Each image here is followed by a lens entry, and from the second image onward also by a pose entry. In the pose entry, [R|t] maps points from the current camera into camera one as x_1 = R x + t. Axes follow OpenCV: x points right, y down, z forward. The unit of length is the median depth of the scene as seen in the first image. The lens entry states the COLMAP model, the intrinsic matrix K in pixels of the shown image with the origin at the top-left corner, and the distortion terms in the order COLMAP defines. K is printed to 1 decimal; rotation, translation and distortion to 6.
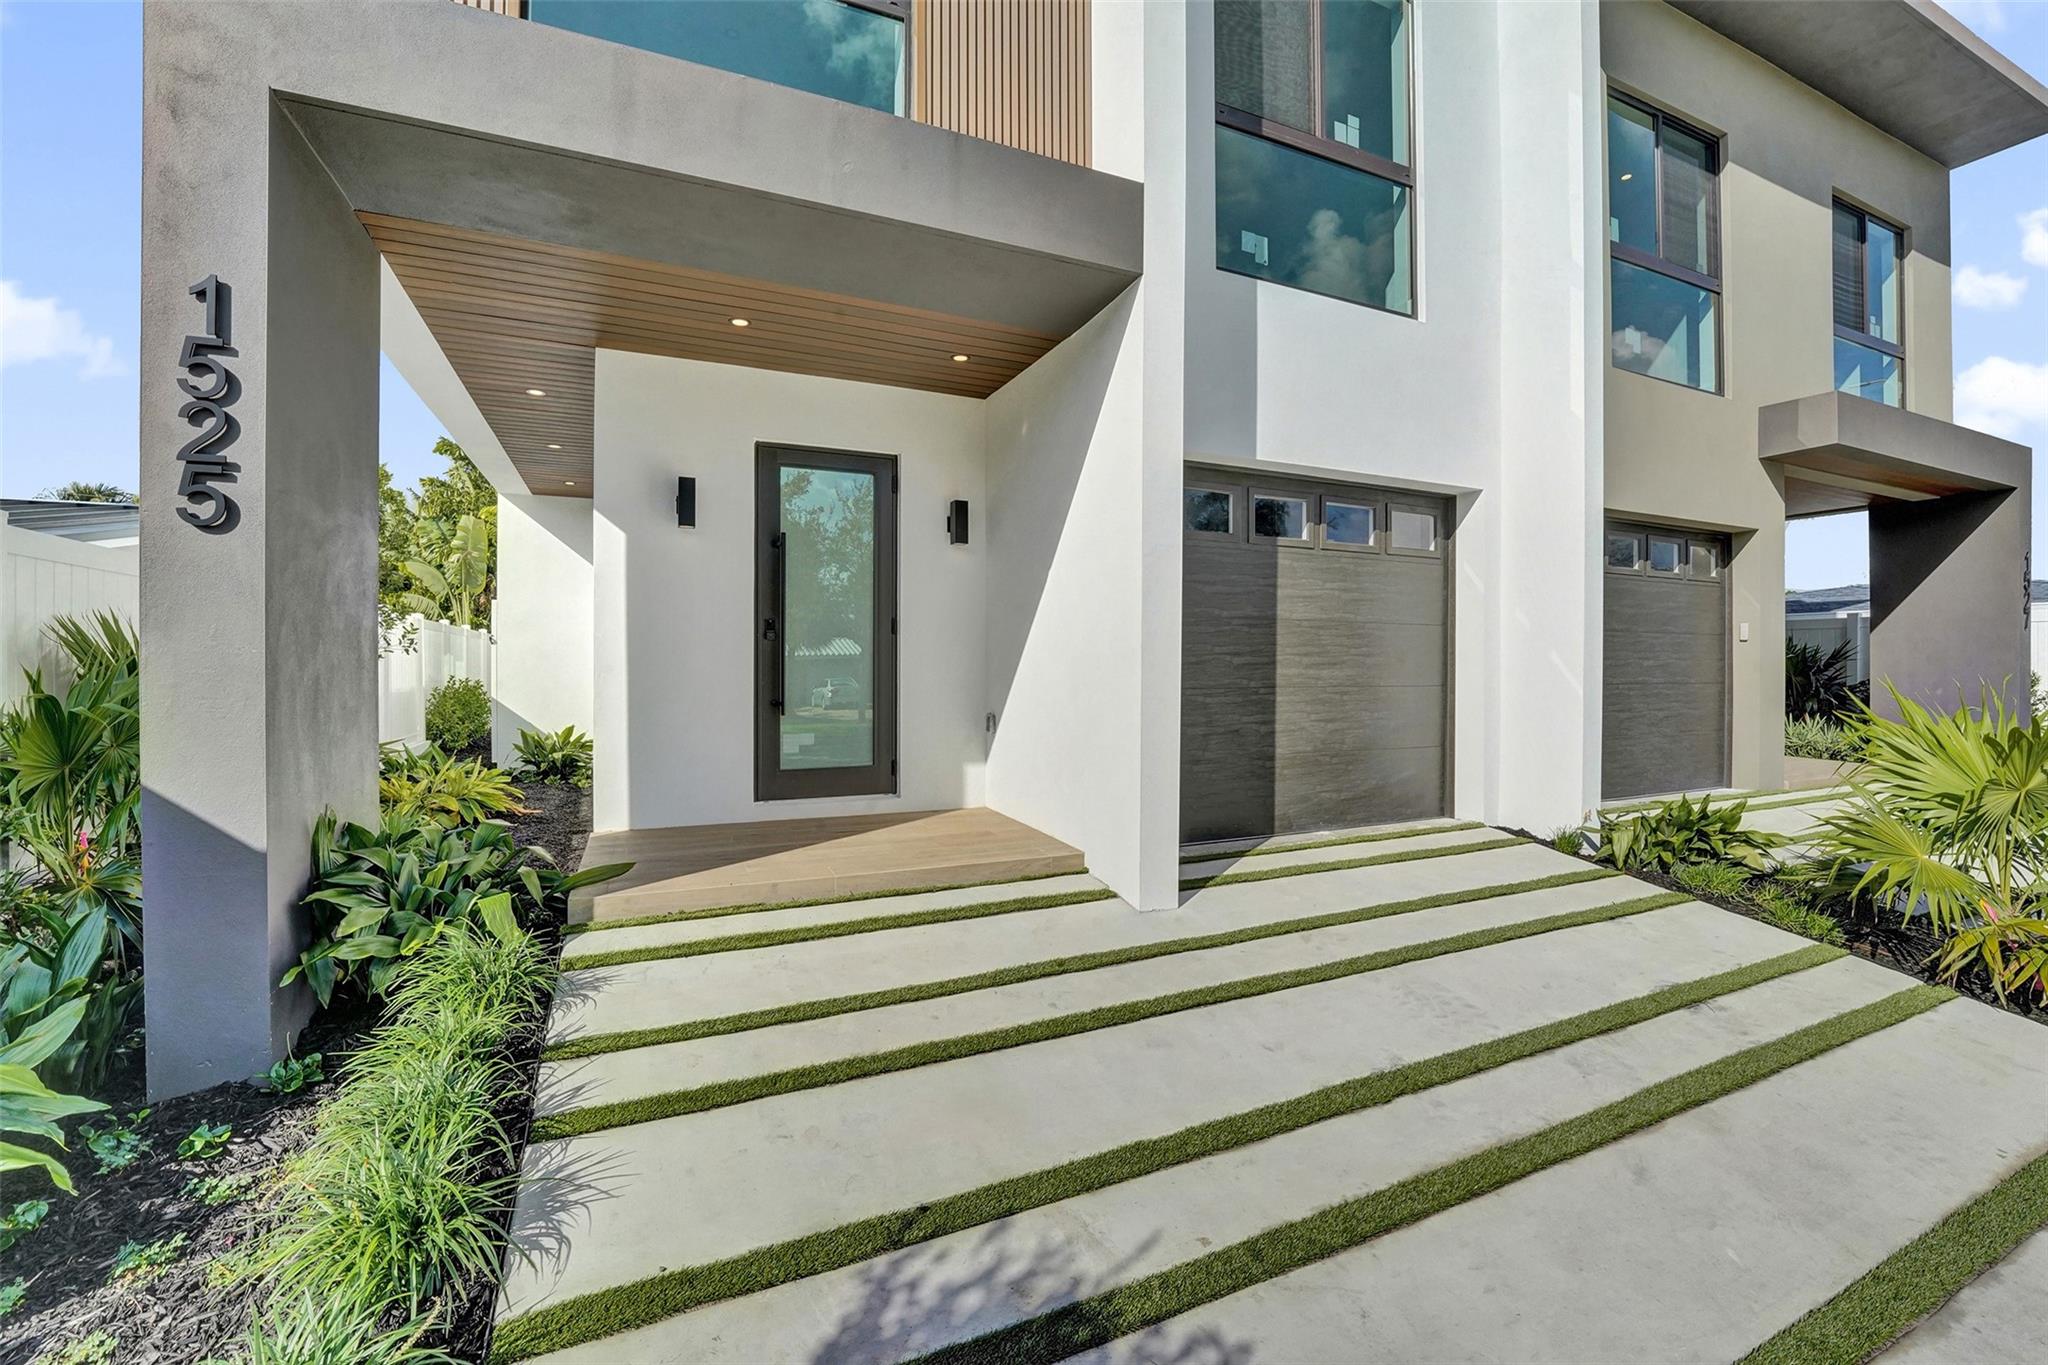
lens RADIAL K [[836.7, 0, 1028.7], [0, 836.7, 682.0], [0, 0, 1]] dist [-0.025252, 0.000030]
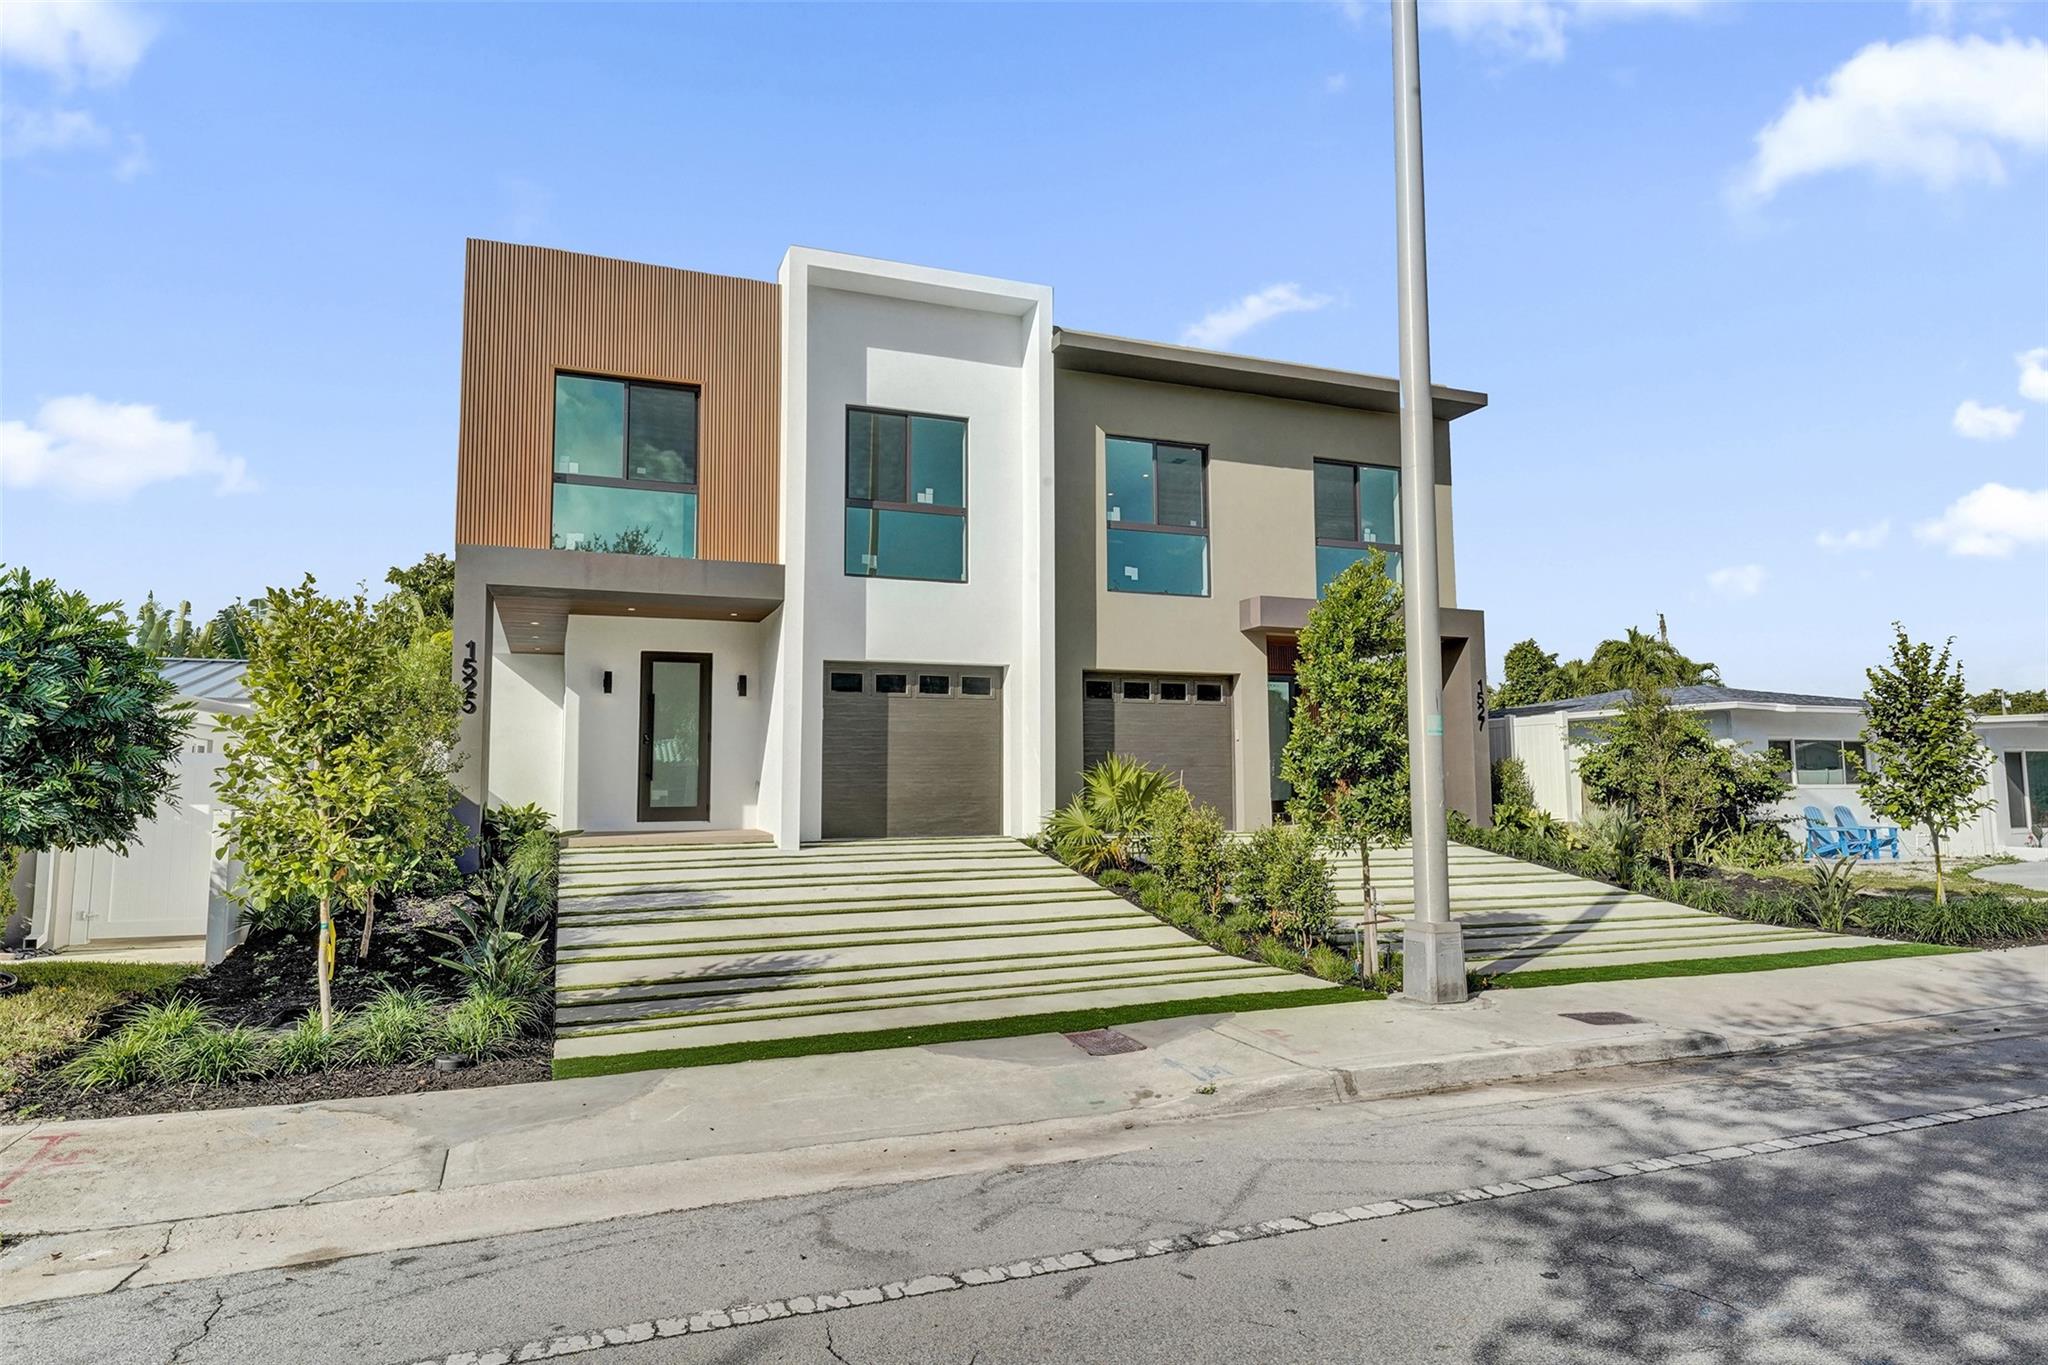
lens RADIAL K [[1147.9, 0, 1024.0], [0, 1147.9, 682.5], [0, 0, 1]] dist [0.043041, 0.000185]
pose [[0.998771, -0.009728, -0.048593, 0.778349], [0.004383, 0.994041, -0.108917, 0.114280], [0.049363, 0.108570, 0.992862, -1.840300]]
